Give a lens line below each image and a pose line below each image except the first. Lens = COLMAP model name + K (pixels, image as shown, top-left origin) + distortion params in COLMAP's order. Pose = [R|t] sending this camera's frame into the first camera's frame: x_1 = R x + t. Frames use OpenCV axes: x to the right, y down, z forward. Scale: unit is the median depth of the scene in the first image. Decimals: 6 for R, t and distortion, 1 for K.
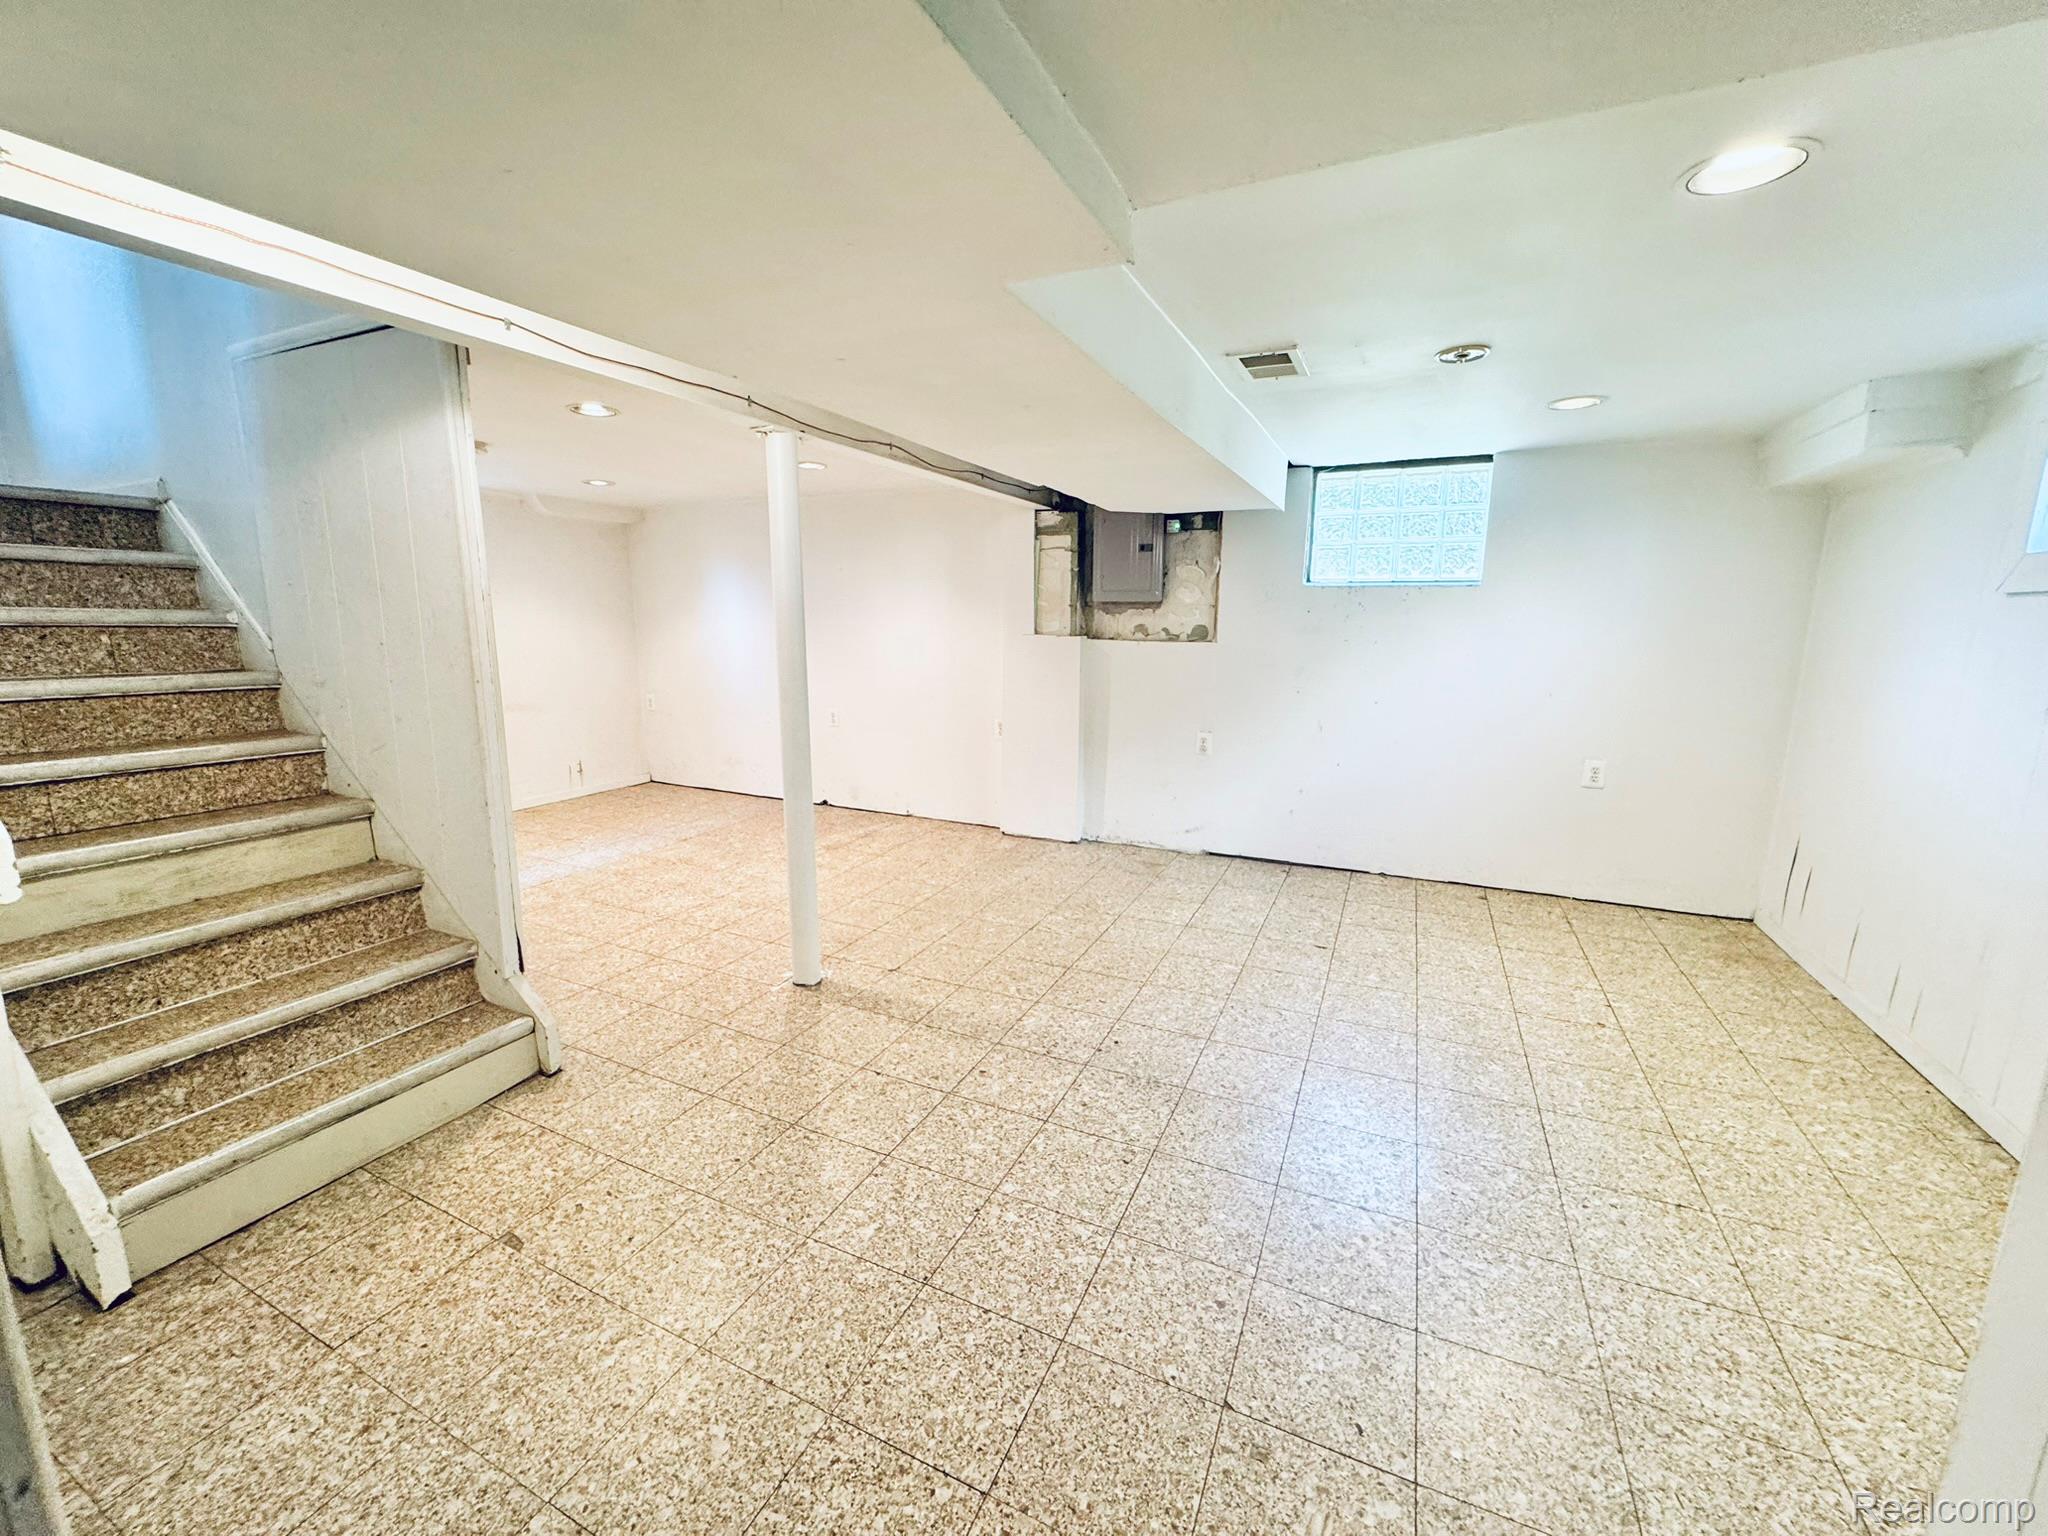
lens RADIAL K [[818.4, 0, 1034.7], [0, 818.4, 769.2], [0, 0, 1]] dist [-0.001459, -0.000539]
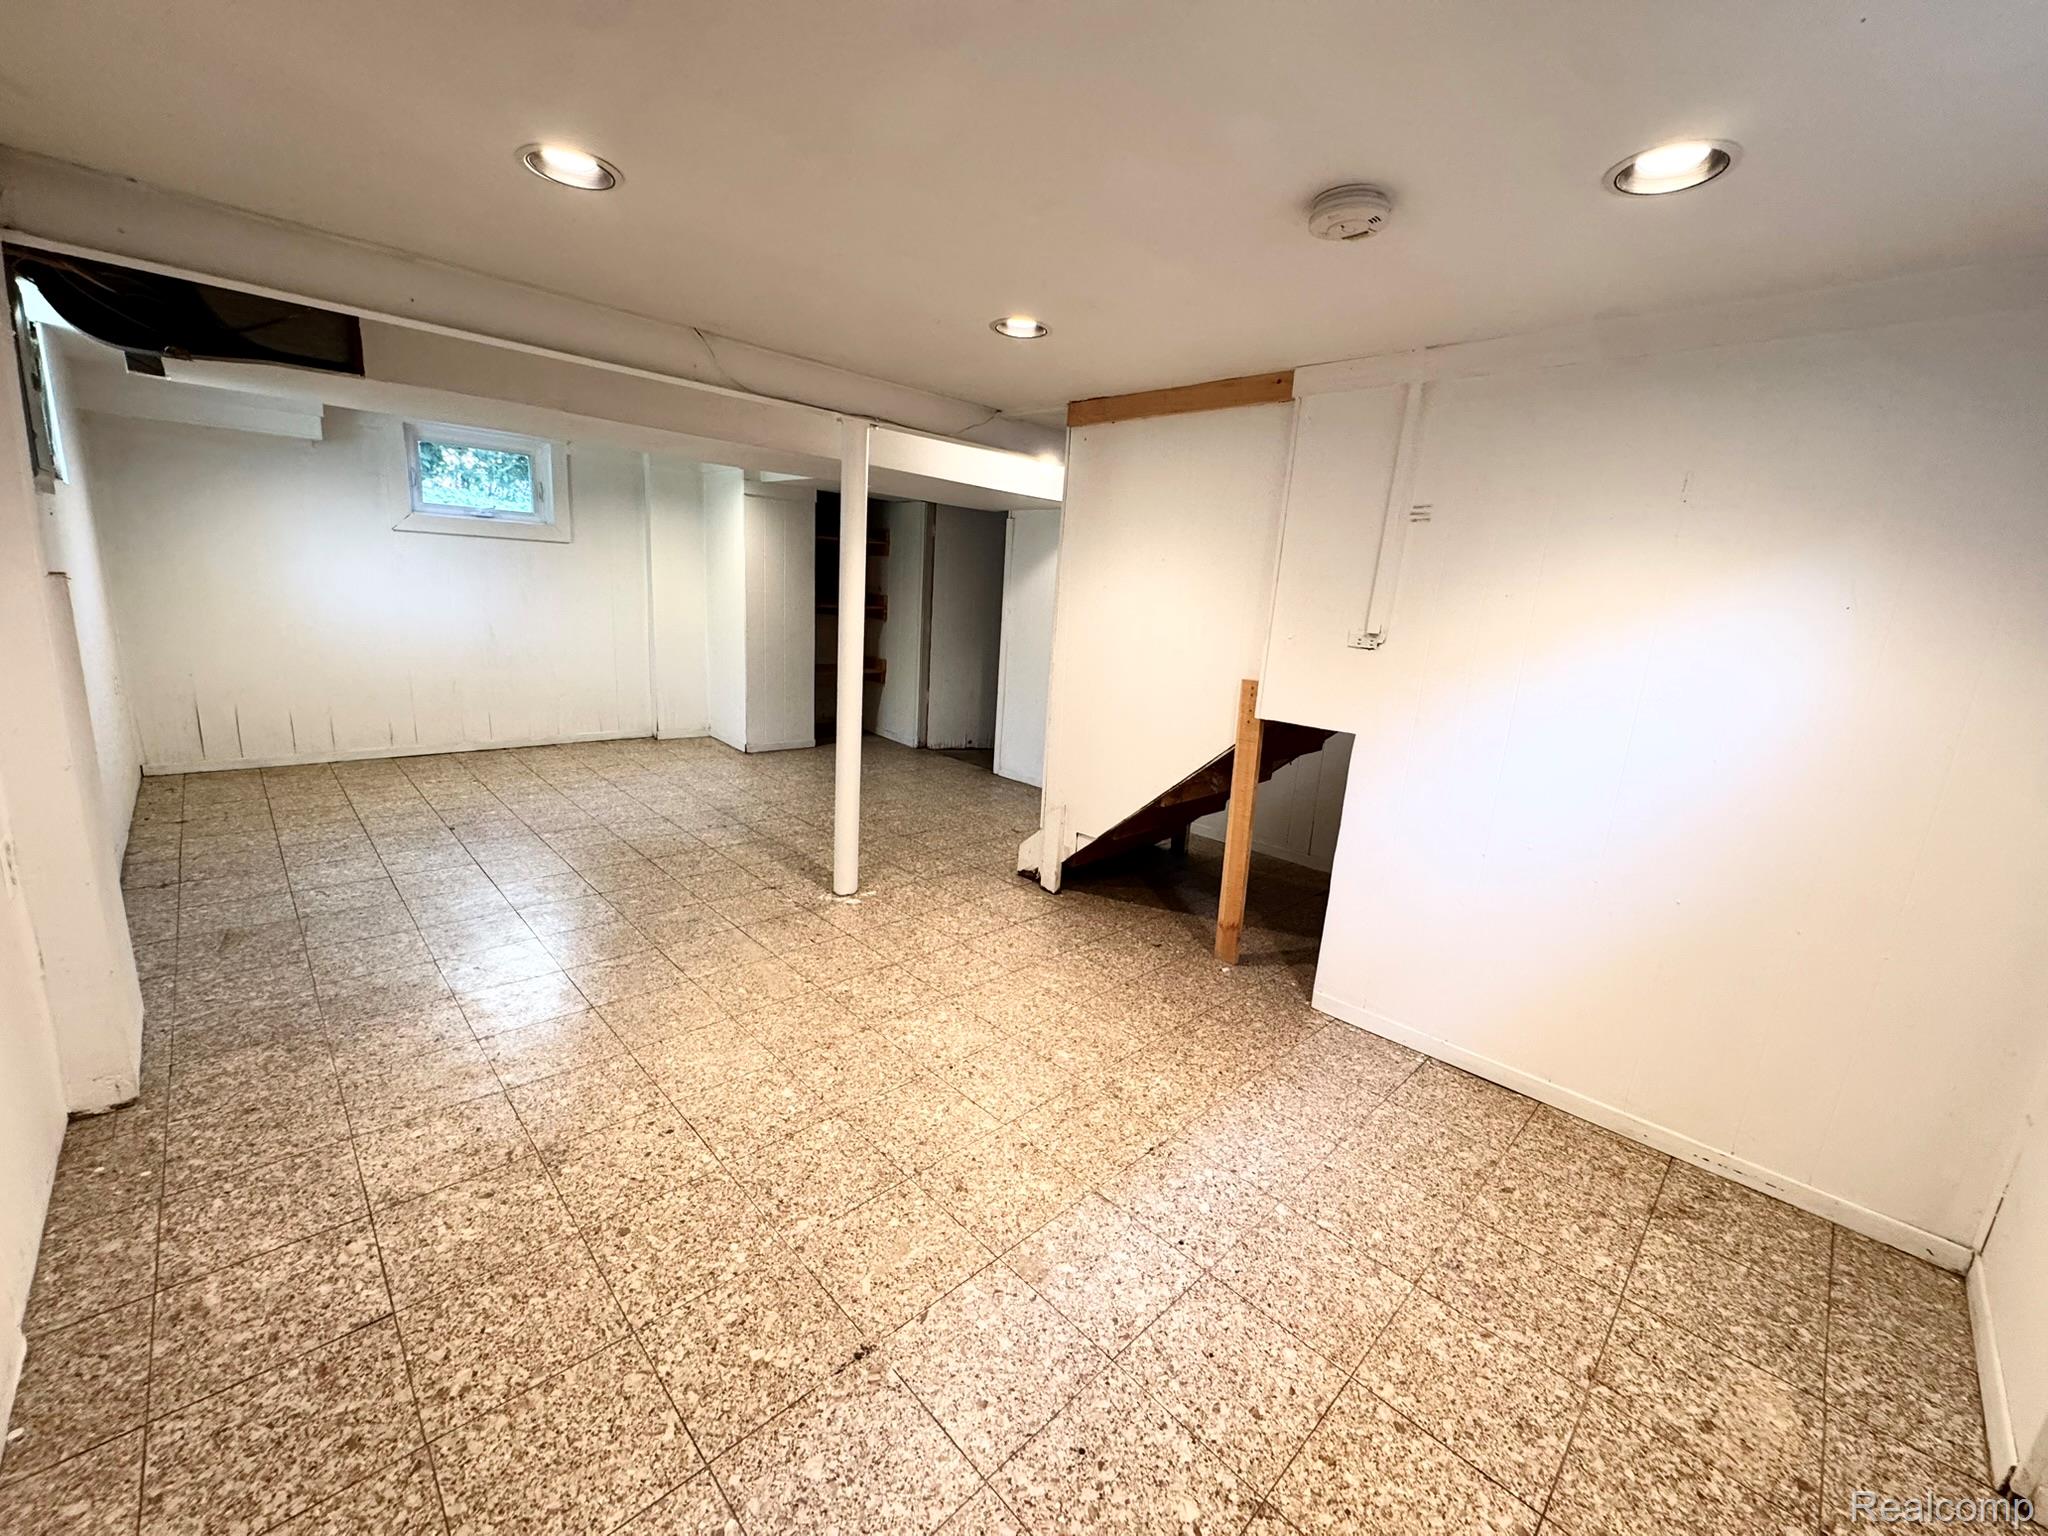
lens RADIAL K [[818.4, 0, 1031.3], [0, 818.4, 760.6], [0, 0, 1]] dist [-0.001459, -0.000539]
pose [[-0.934876, -0.142753, 0.325004, -1.078827], [-0.009133, 0.924943, 0.379997, -0.443133], [-0.354856, 0.352282, -0.866011, 2.270786]]
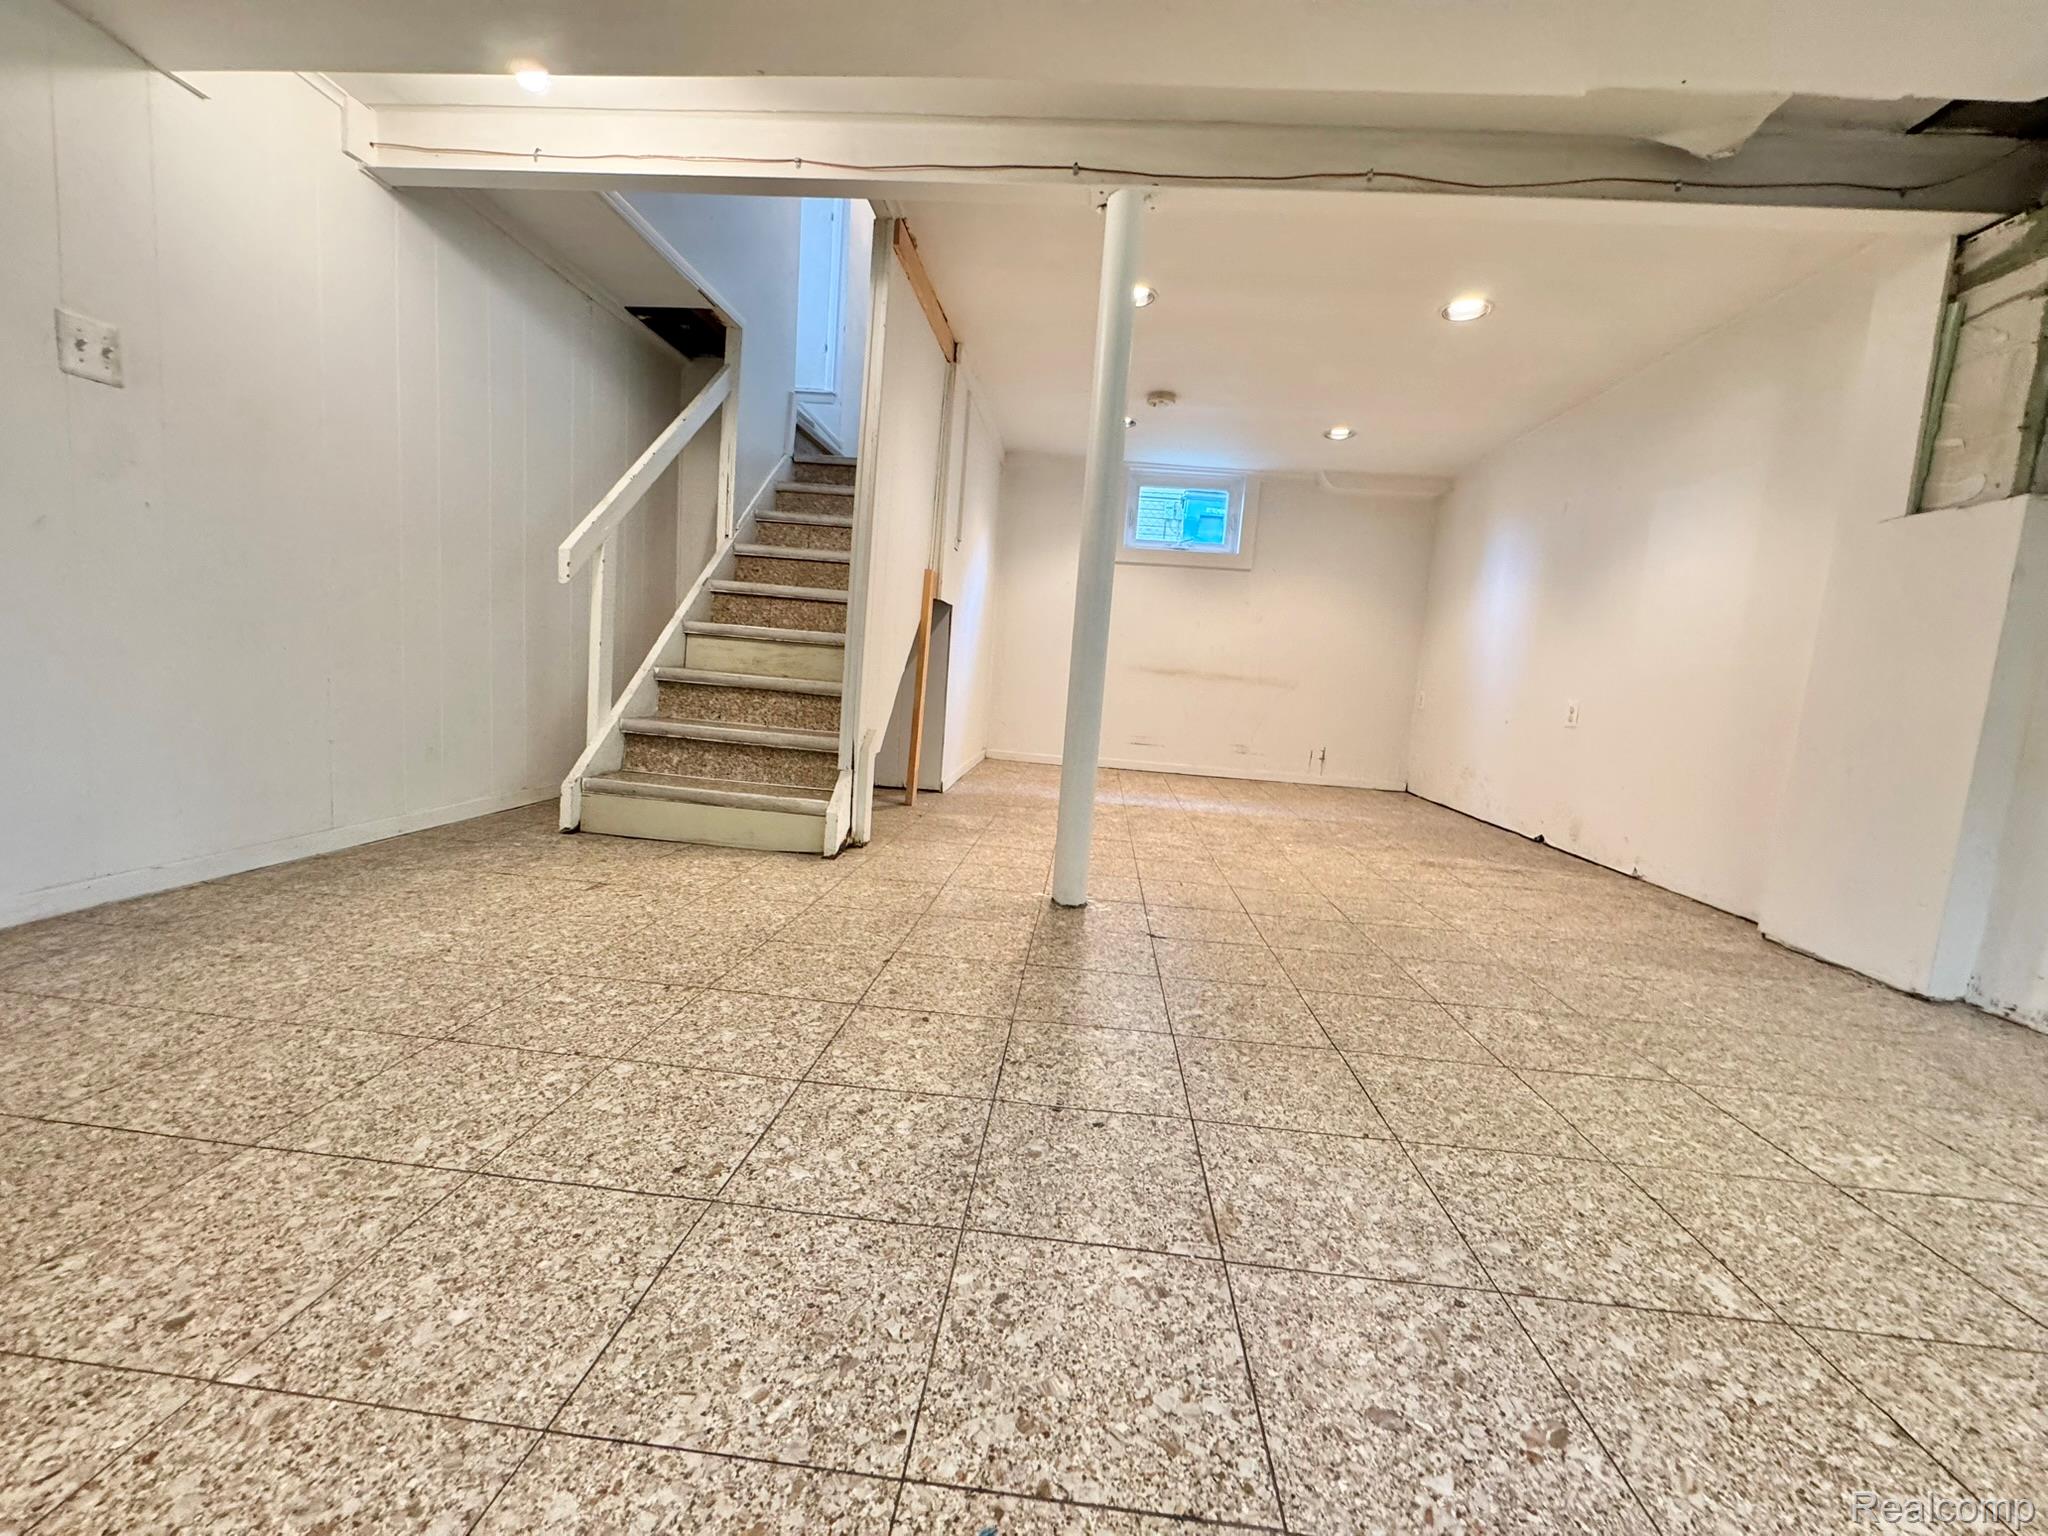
lens RADIAL K [[818.4, 0, 1016.0], [0, 818.4, 763.0], [0, 0, 1]] dist [-0.001459, -0.000539]
pose [[0.335992, 0.121909, -0.933942, 0.517470], [-0.244553, 0.968872, 0.038489, 0.137045], [0.909562, 0.215467, 0.355346, 0.791586]]
